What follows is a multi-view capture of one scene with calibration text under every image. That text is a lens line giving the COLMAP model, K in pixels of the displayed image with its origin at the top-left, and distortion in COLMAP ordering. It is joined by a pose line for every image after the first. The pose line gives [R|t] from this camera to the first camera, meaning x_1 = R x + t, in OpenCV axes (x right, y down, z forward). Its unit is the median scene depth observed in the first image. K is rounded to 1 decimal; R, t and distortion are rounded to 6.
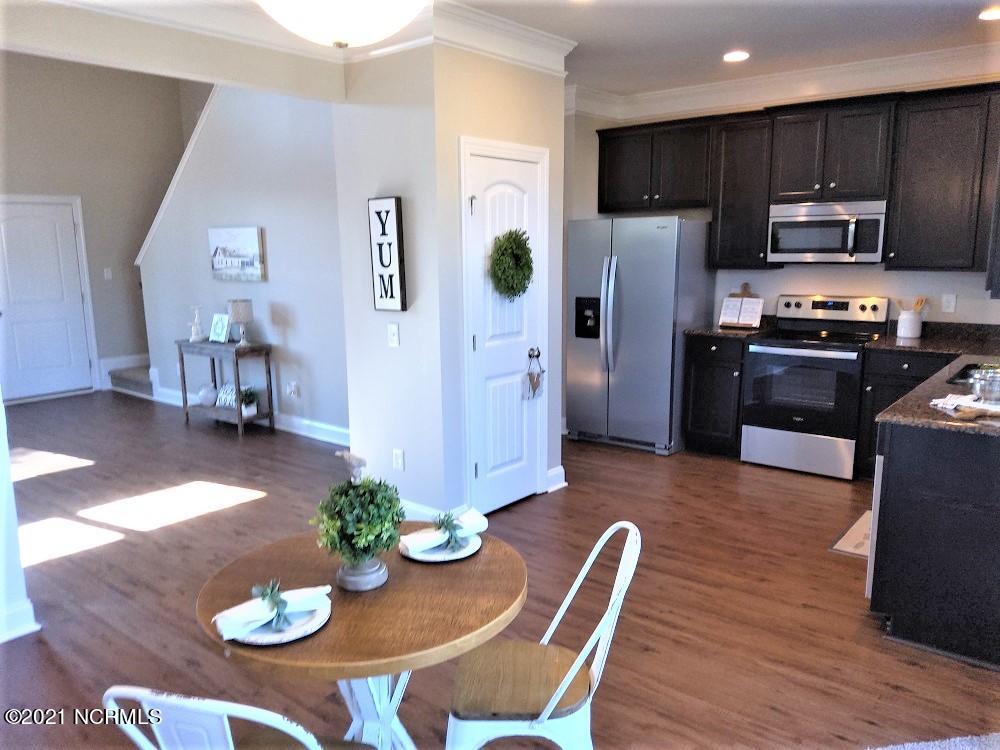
lens RADIAL K [[746.8, 0, 500.0], [0, 746.8, 375.0], [0, 0, 1]] dist [0.128538, -0.240678]
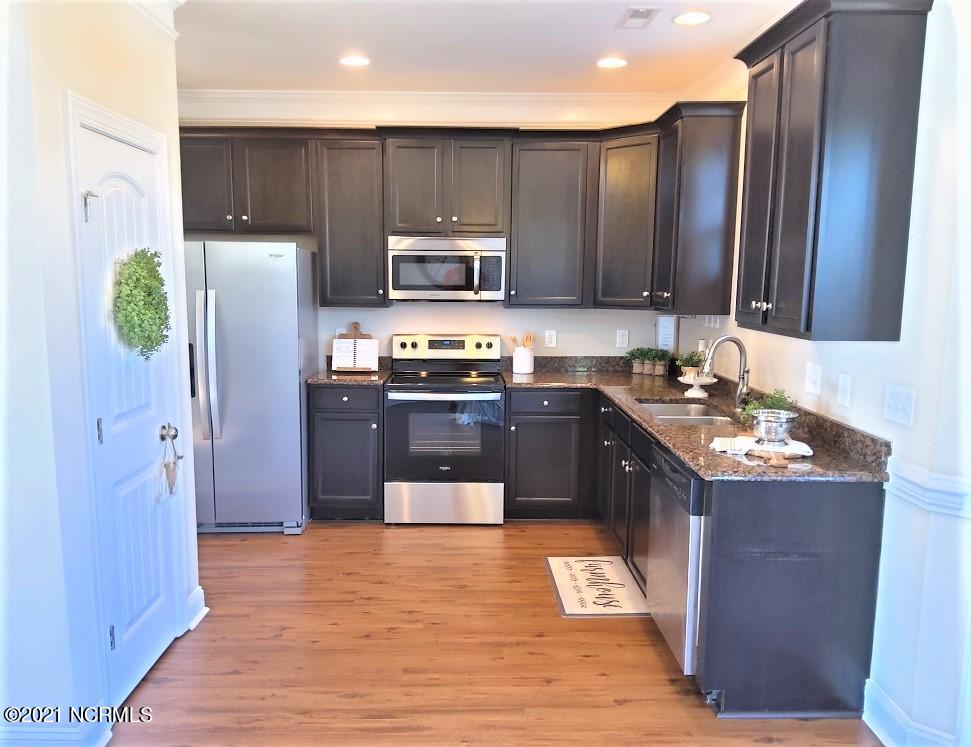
lens RADIAL K [[737.8, 0, 456.5], [0, 737.8, 383.3], [0, 0, 1]] dist [0.129751, -0.252322]
pose [[0.774869, -0.073355, 0.627851, -0.147808], [0.092404, 0.995719, 0.002293, -0.043980], [-0.625332, 0.056239, 0.778330, 0.268396]]
